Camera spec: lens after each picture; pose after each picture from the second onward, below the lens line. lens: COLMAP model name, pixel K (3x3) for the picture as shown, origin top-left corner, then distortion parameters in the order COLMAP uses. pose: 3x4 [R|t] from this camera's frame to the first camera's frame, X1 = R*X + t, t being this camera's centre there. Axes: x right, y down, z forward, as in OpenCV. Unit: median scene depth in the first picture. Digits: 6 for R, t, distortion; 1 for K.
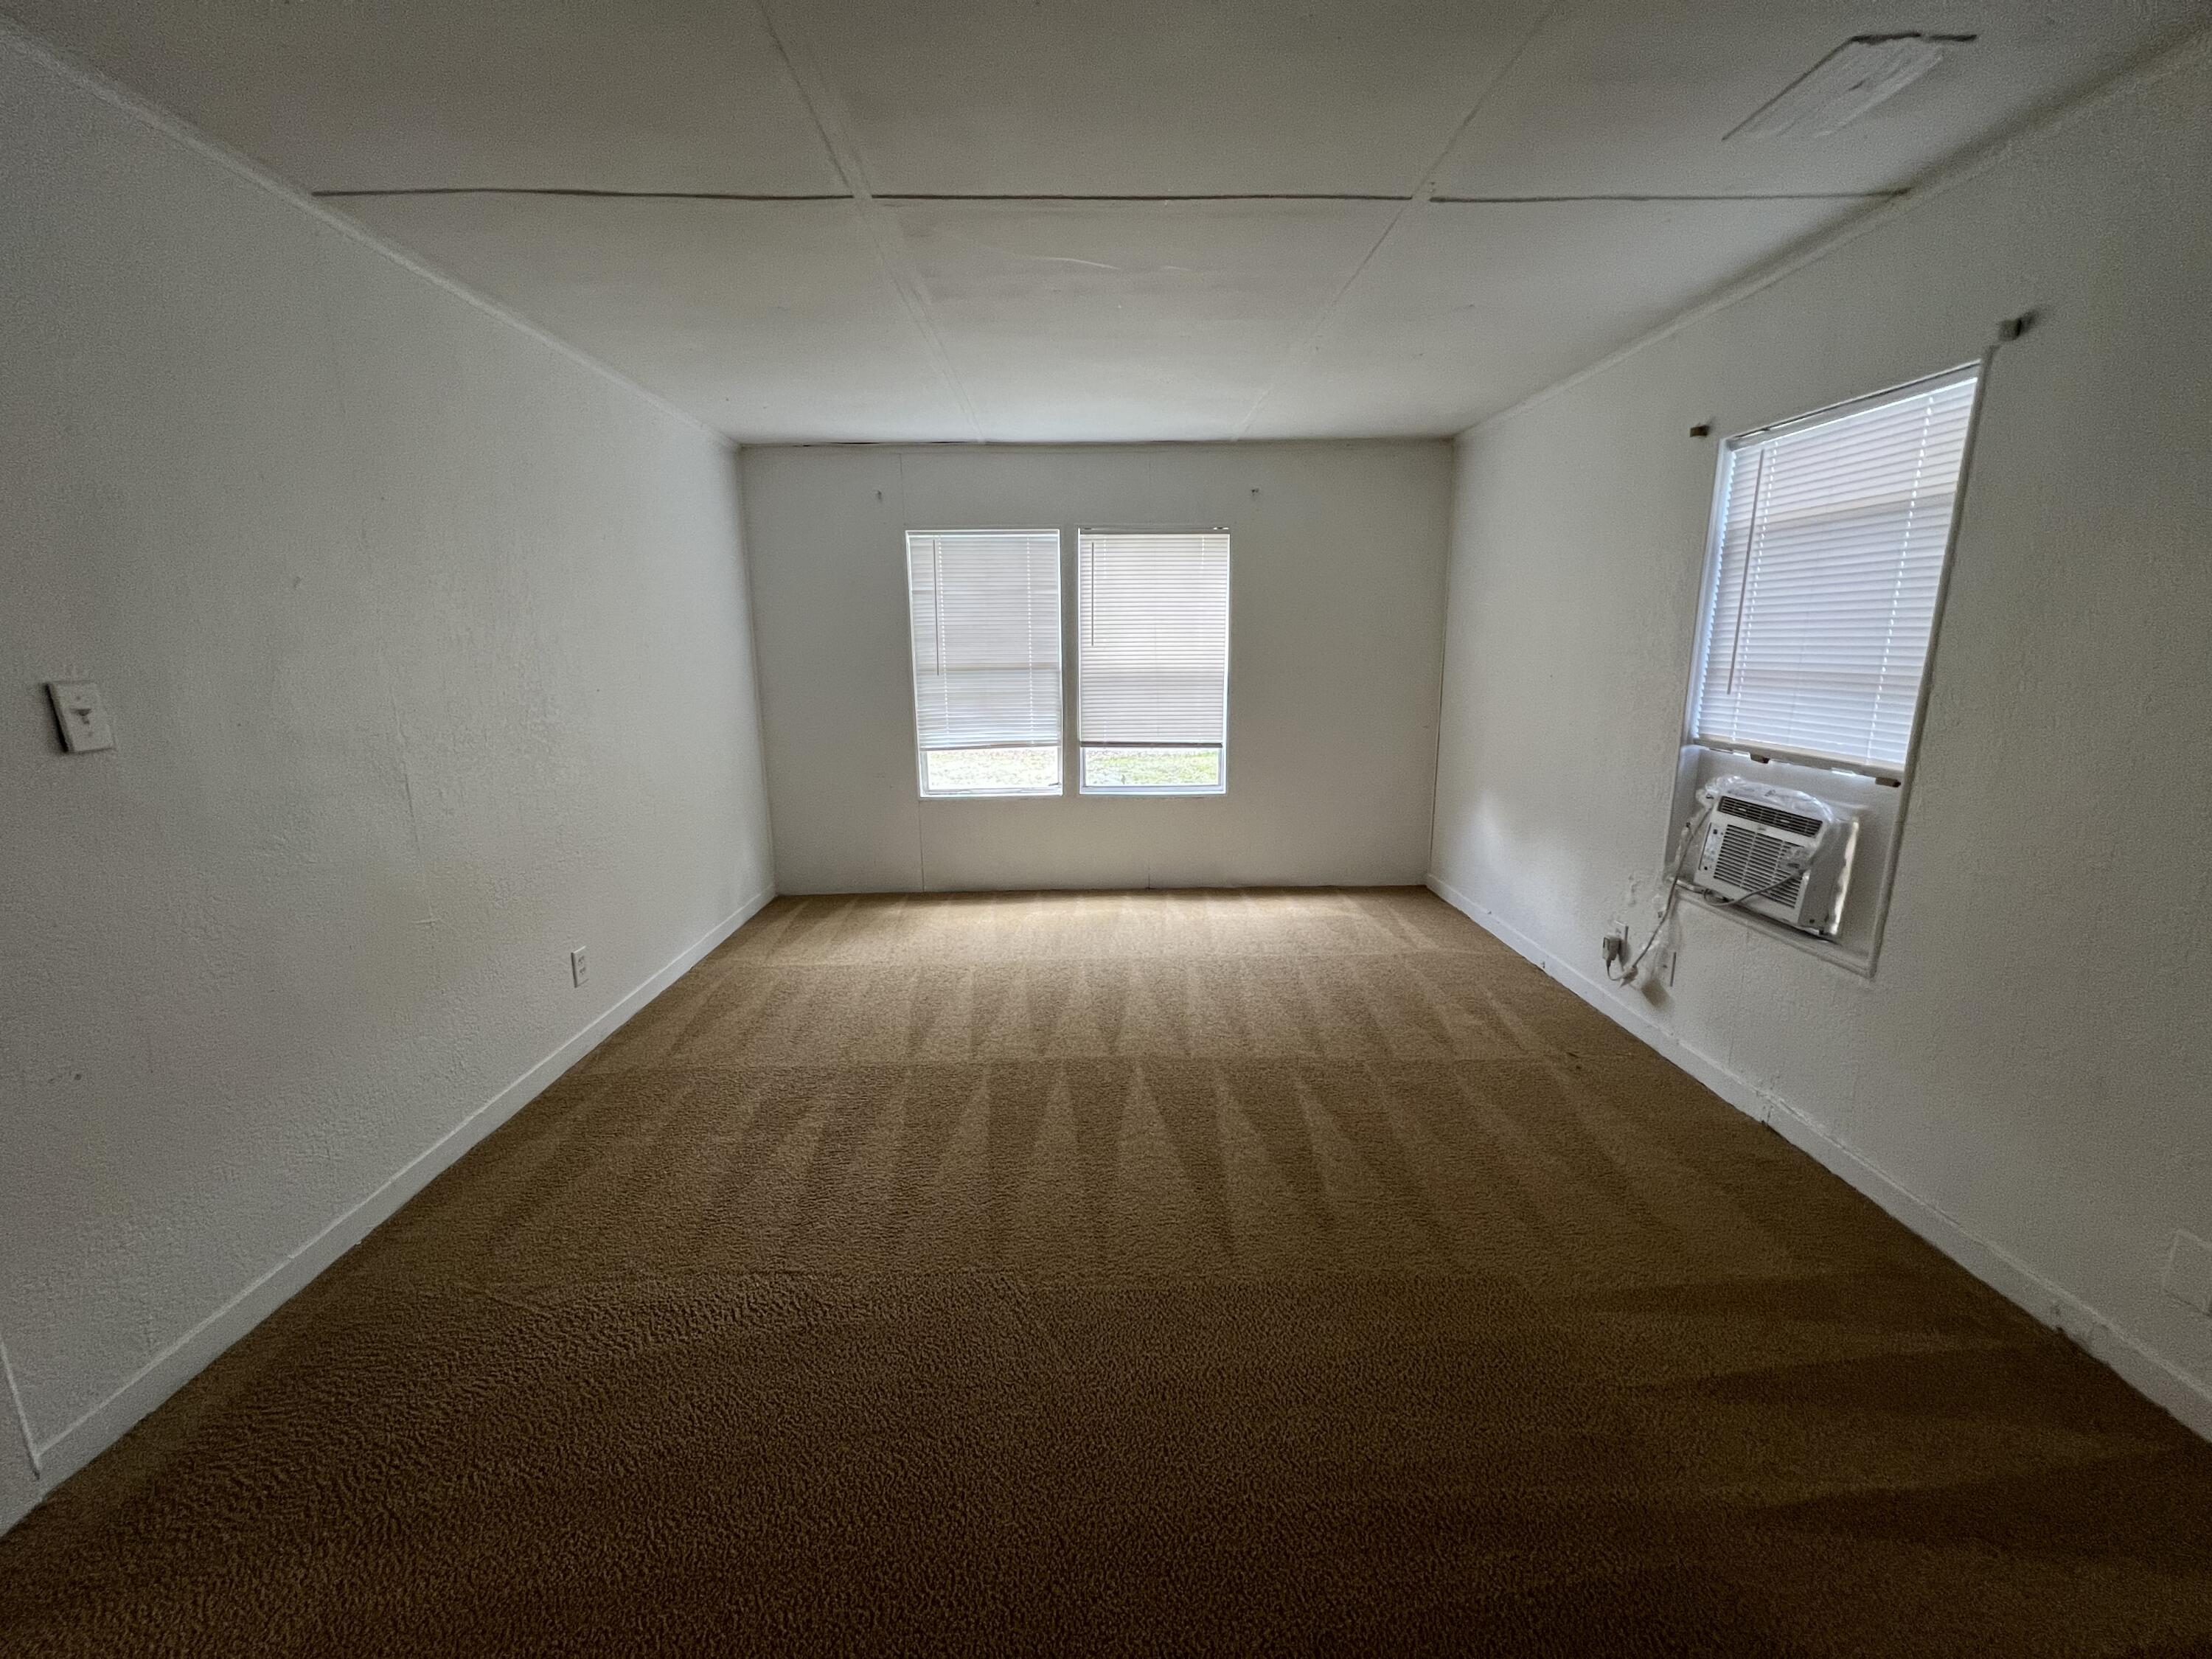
lens RADIAL K [[884.1, 0, 1104.8], [0, 884.1, 830.5], [0, 0, 1]] dist [-0.000463, -0.000076]
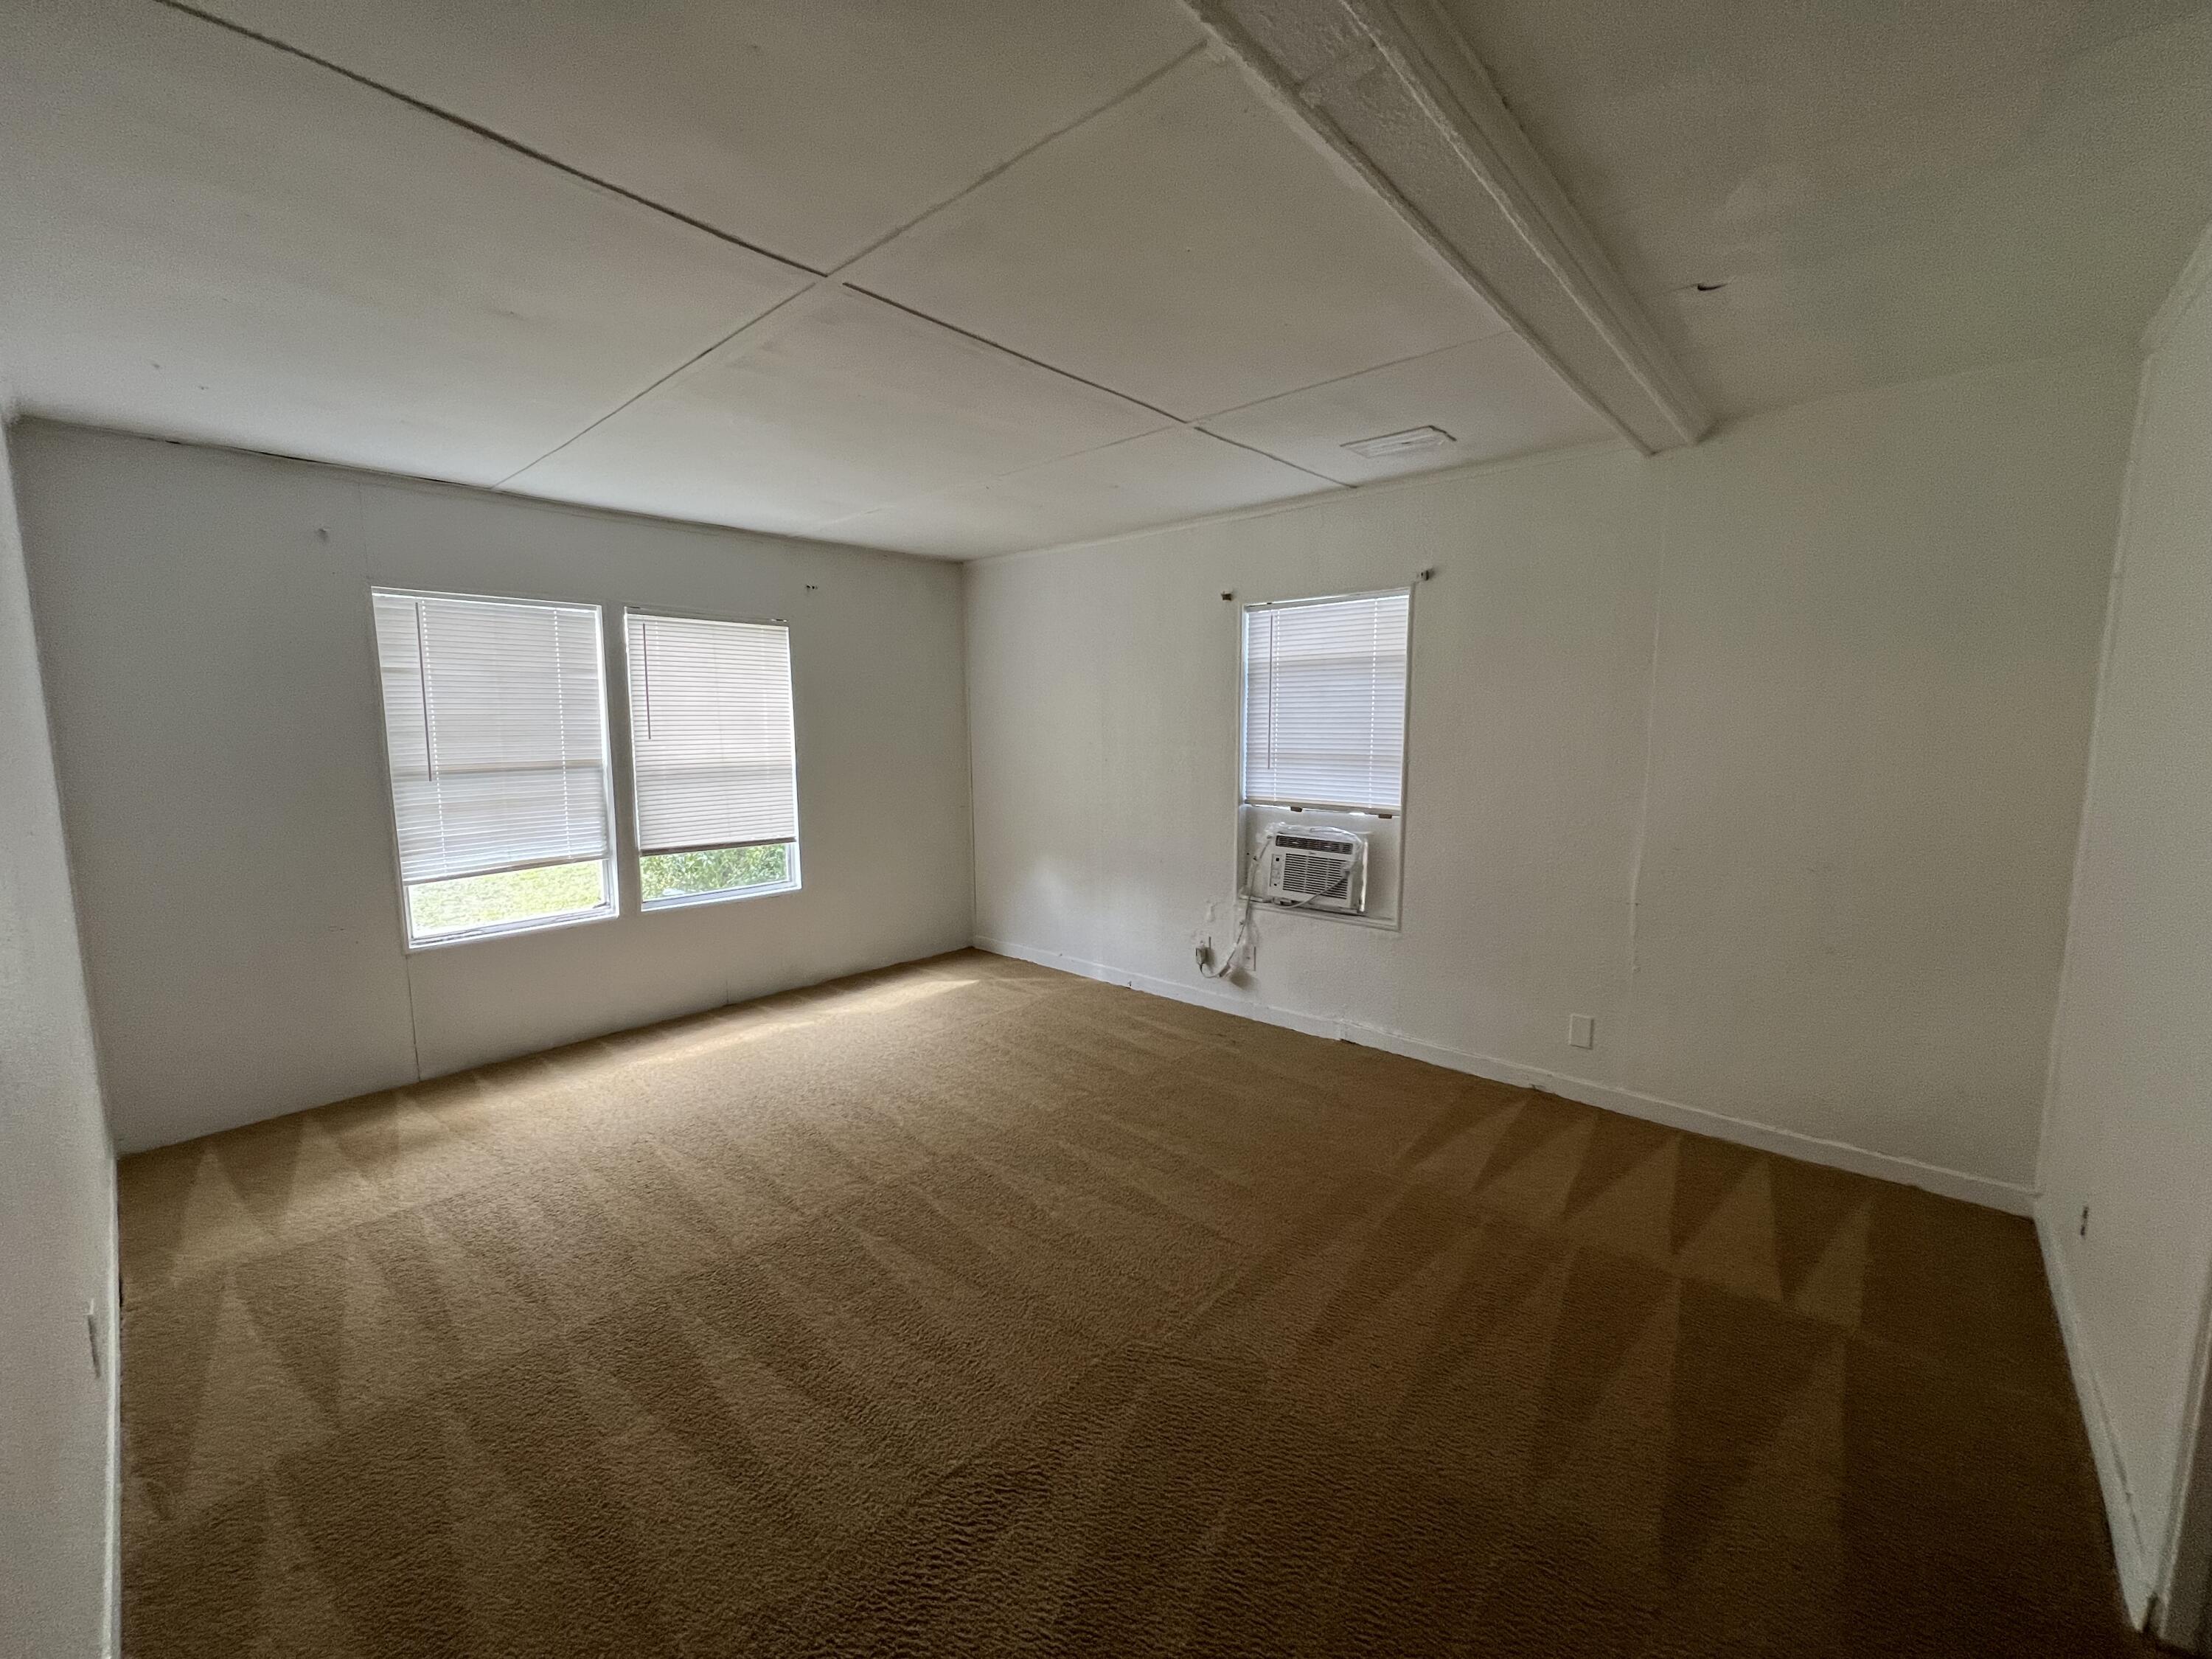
lens RADIAL K [[884.1, 0, 1104.8], [0, 884.1, 830.5], [0, 0, 1]] dist [-0.000463, -0.000076]
pose [[0.688604, -0.085196, 0.720115, -0.550113], [0.151074, 0.988138, -0.027558, -0.047022], [-0.709226, 0.127767, 0.693307, 0.148607]]
